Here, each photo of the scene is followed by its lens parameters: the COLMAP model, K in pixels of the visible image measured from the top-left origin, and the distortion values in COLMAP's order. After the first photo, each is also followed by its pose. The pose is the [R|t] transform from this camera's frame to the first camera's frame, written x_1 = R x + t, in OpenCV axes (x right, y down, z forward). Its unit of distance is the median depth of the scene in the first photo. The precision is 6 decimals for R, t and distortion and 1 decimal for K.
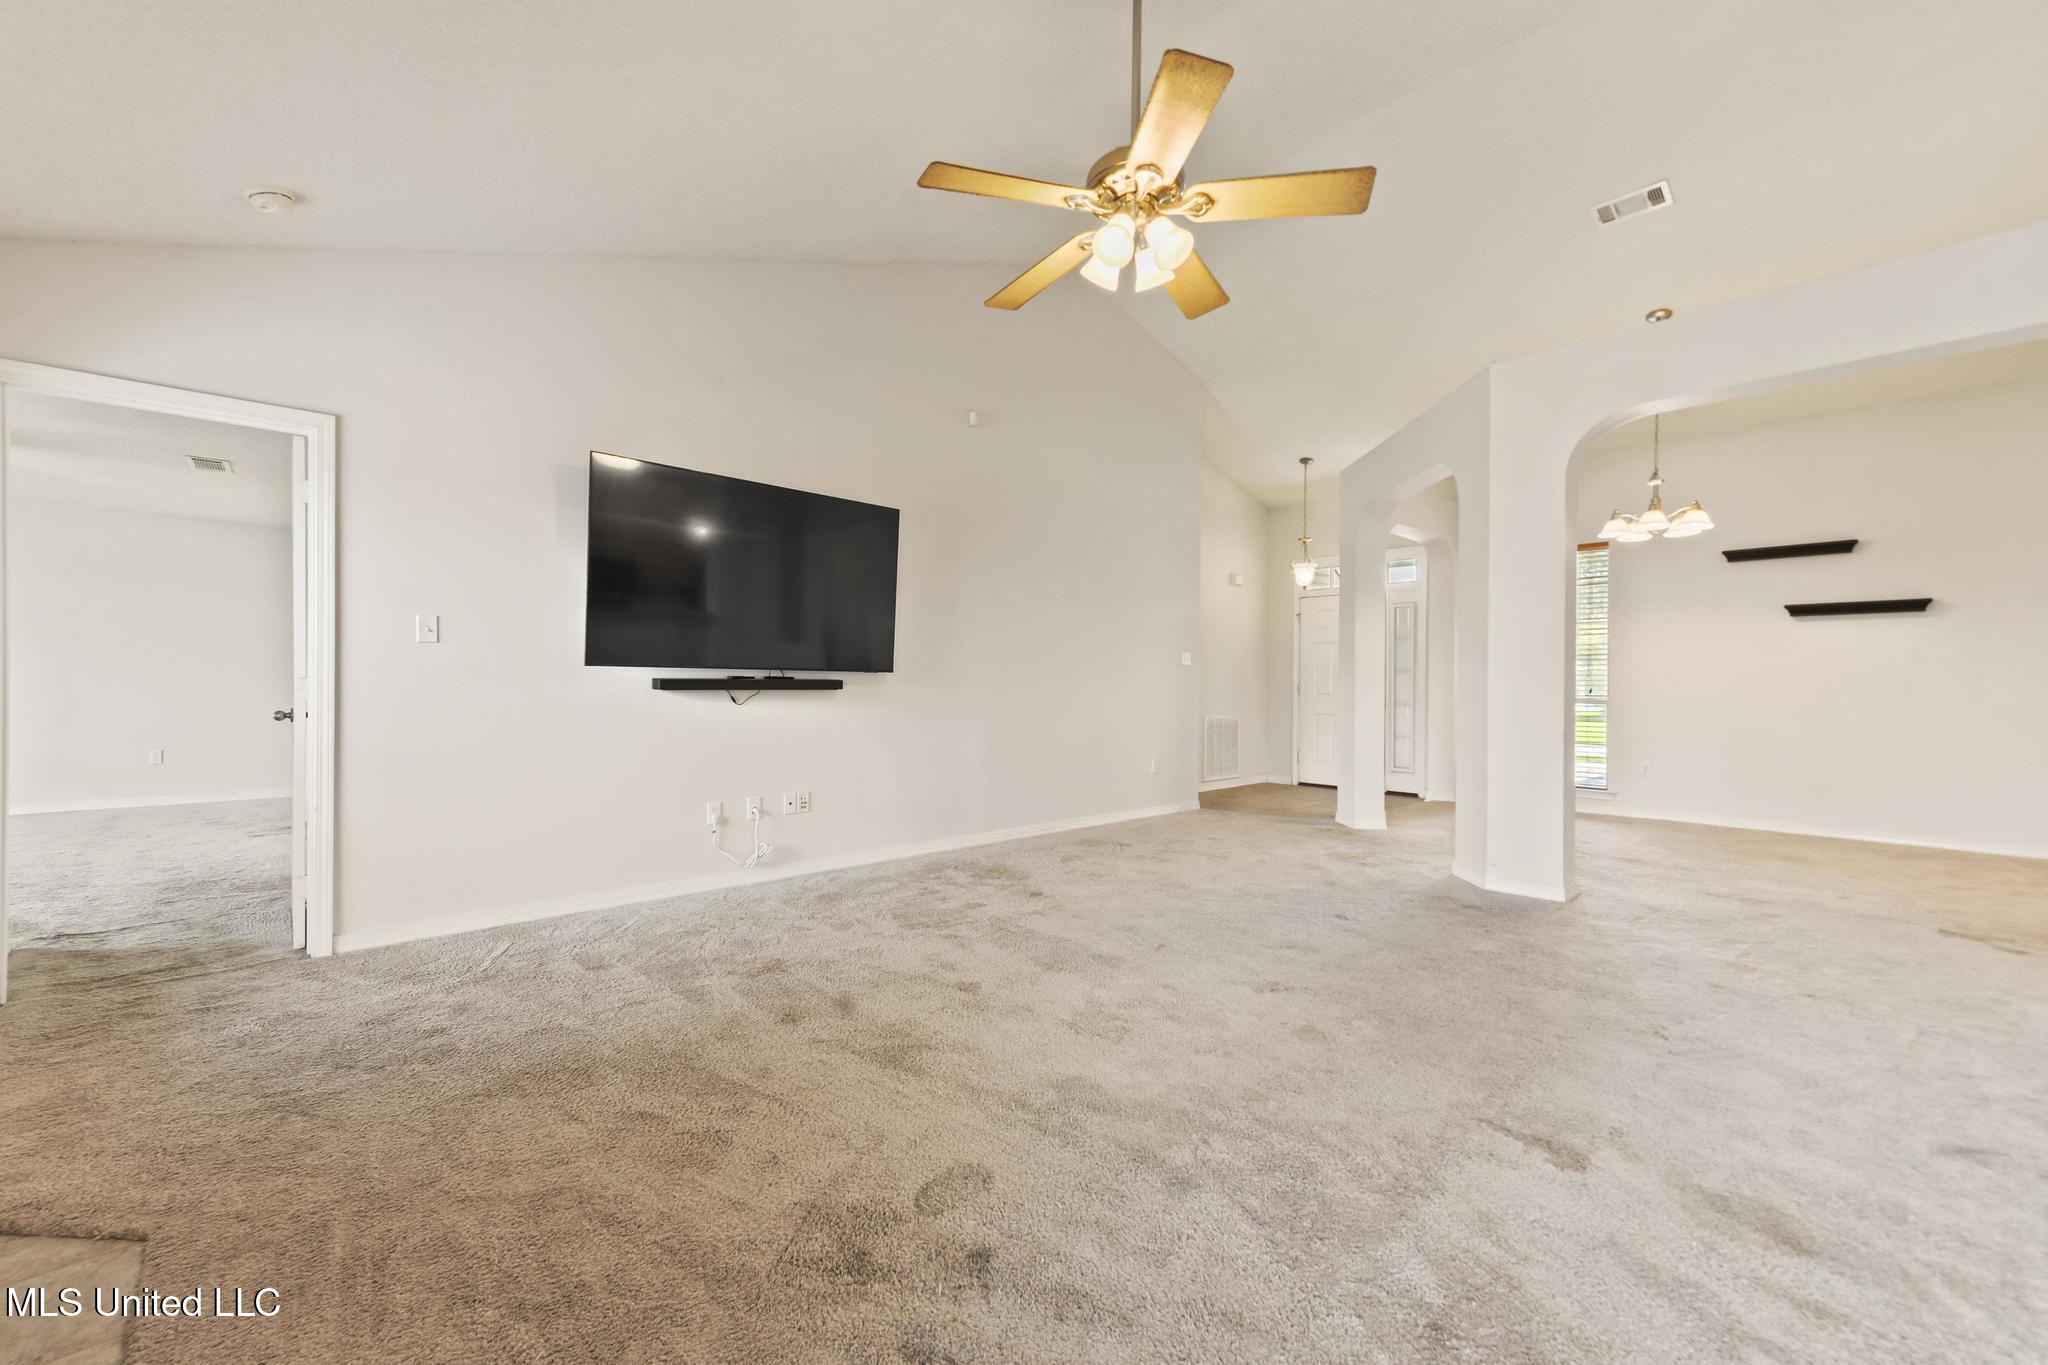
lens RADIAL K [[837.2, 0, 971.4], [0, 837.2, 675.5], [0, 0, 1]] dist [0.003753, -0.000593]
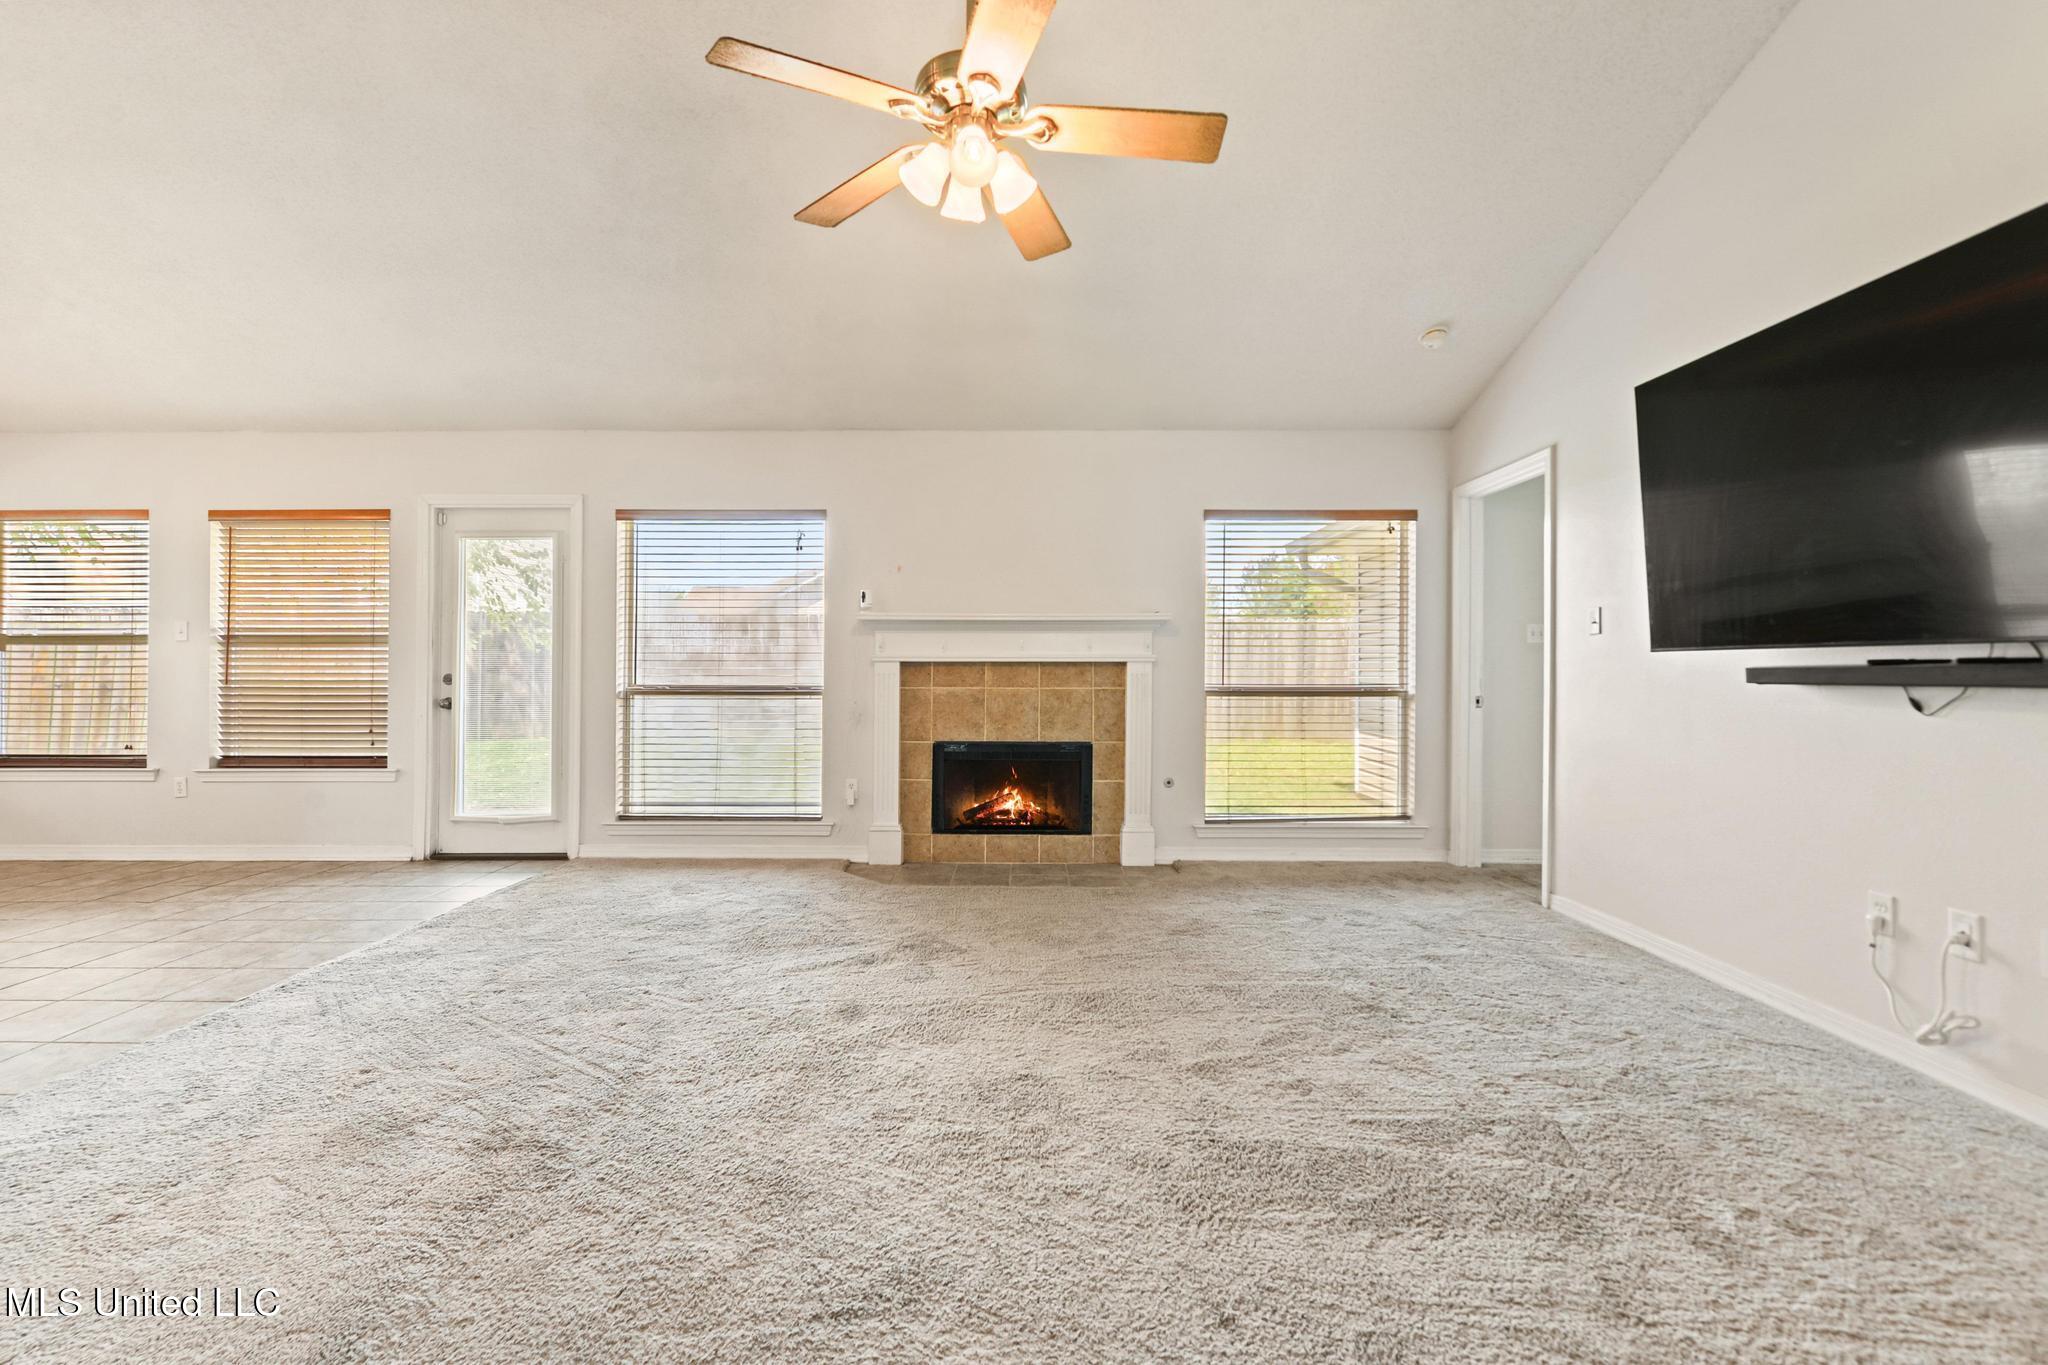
lens RADIAL K [[882.9, 0, 1027.3], [0, 882.9, 665.6], [0, 0, 1]] dist [0.004585, -0.002925]
pose [[-0.646979, -0.014690, -0.762366, 0.551076], [-0.000049, 0.999815, -0.019223, 0.017410], [0.762507, -0.012400, -0.646861, 1.077202]]
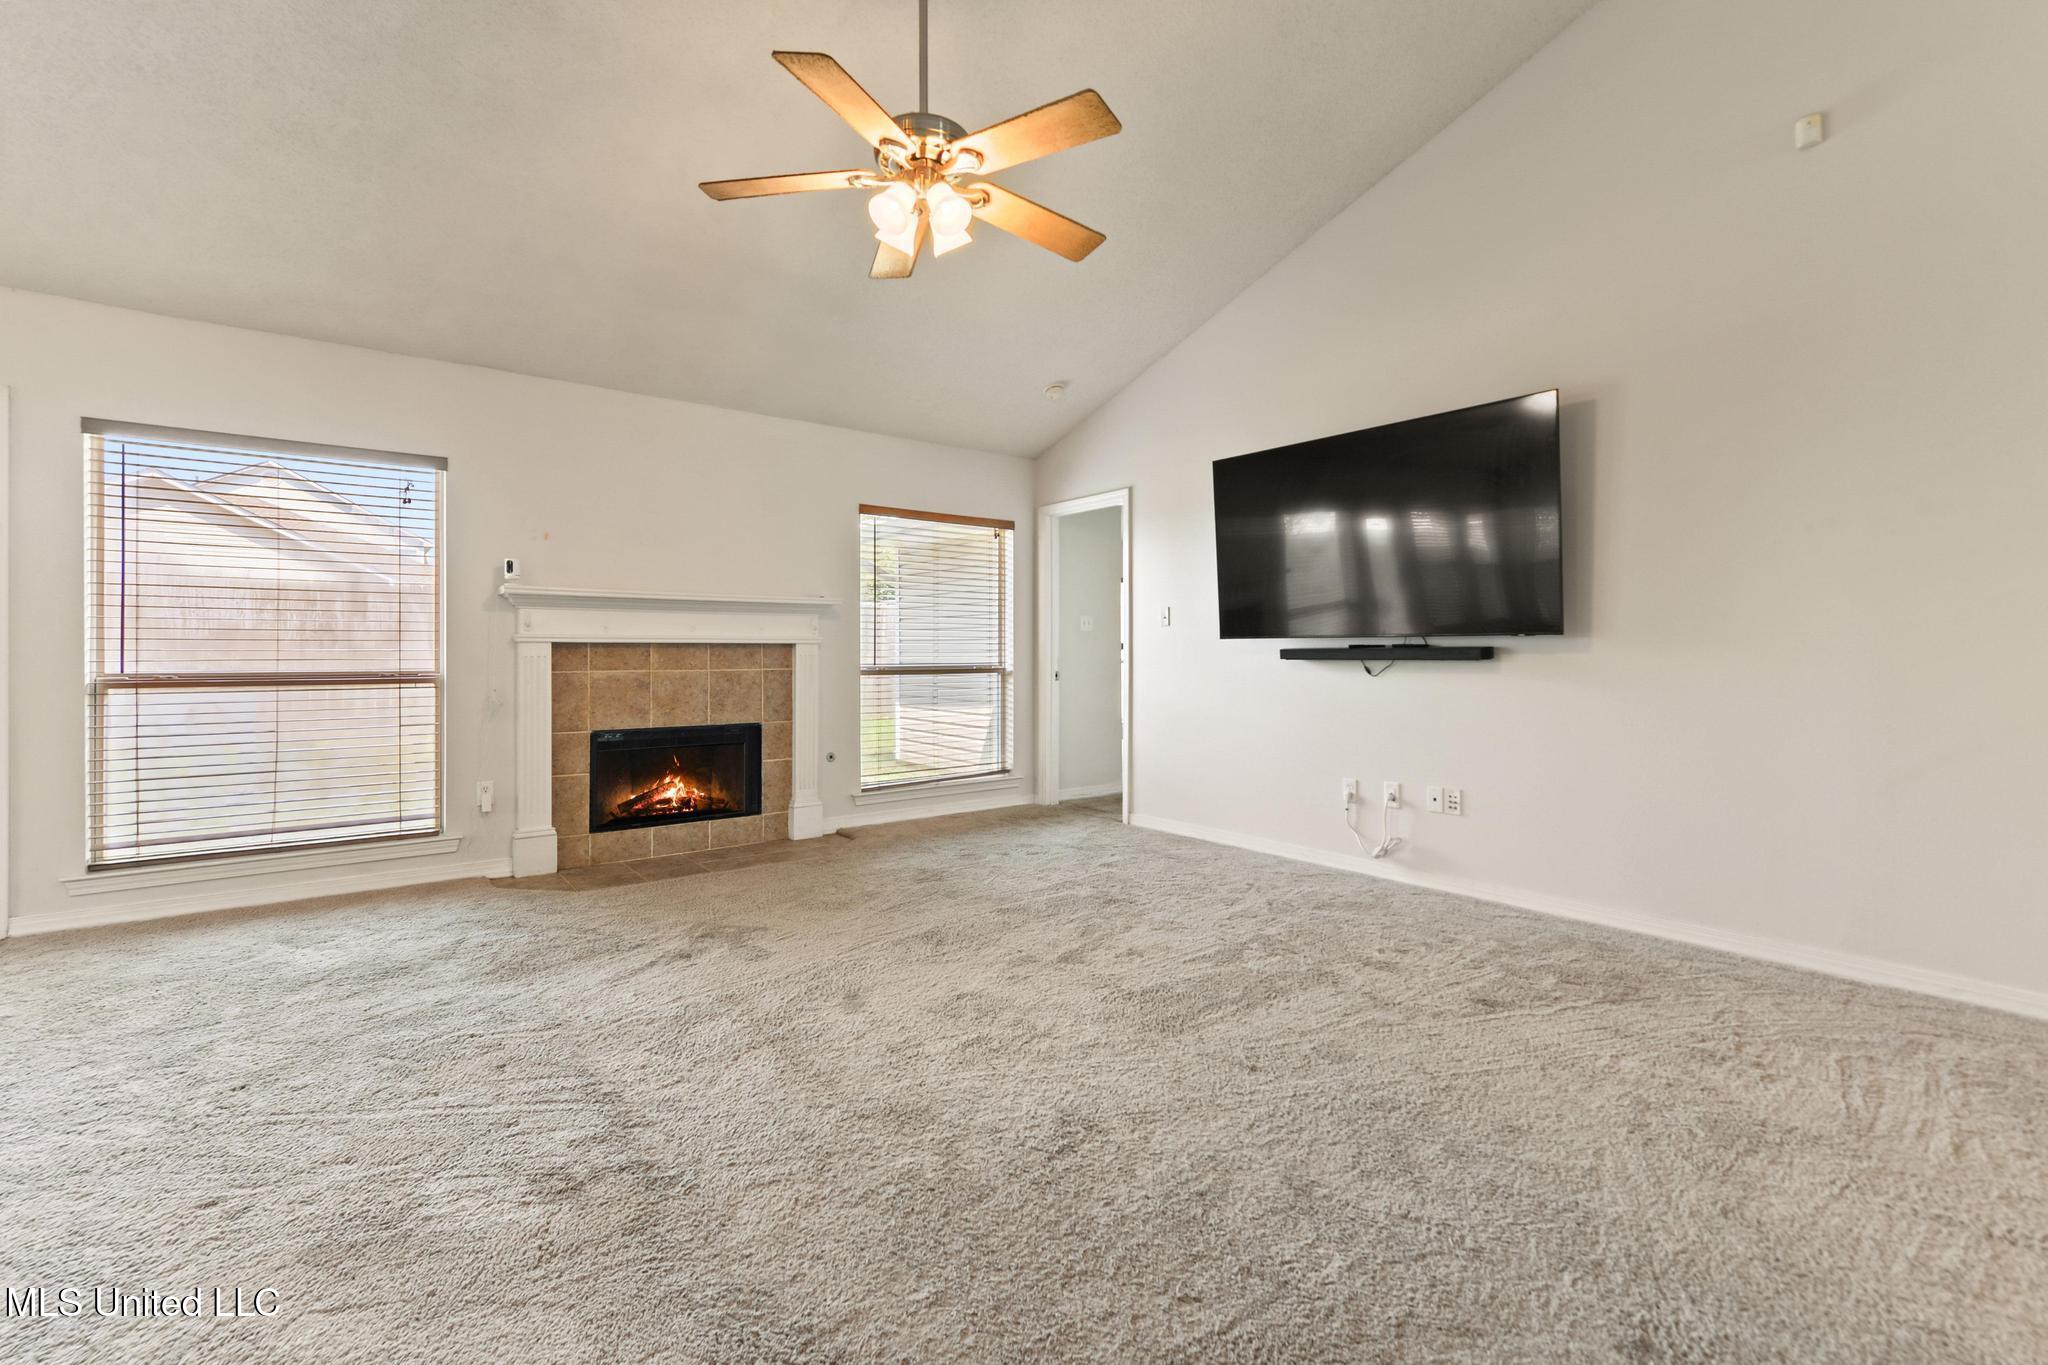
lens RADIAL K [[882.9, 0, 1051.7], [0, 882.9, 651.6], [0, 0, 1]] dist [0.004585, -0.002925]
pose [[-0.033991, -0.009361, -0.999378, 0.801518], [0.009814, 0.999905, -0.009700, 0.016103], [0.999374, -0.010137, -0.033896, 0.782337]]
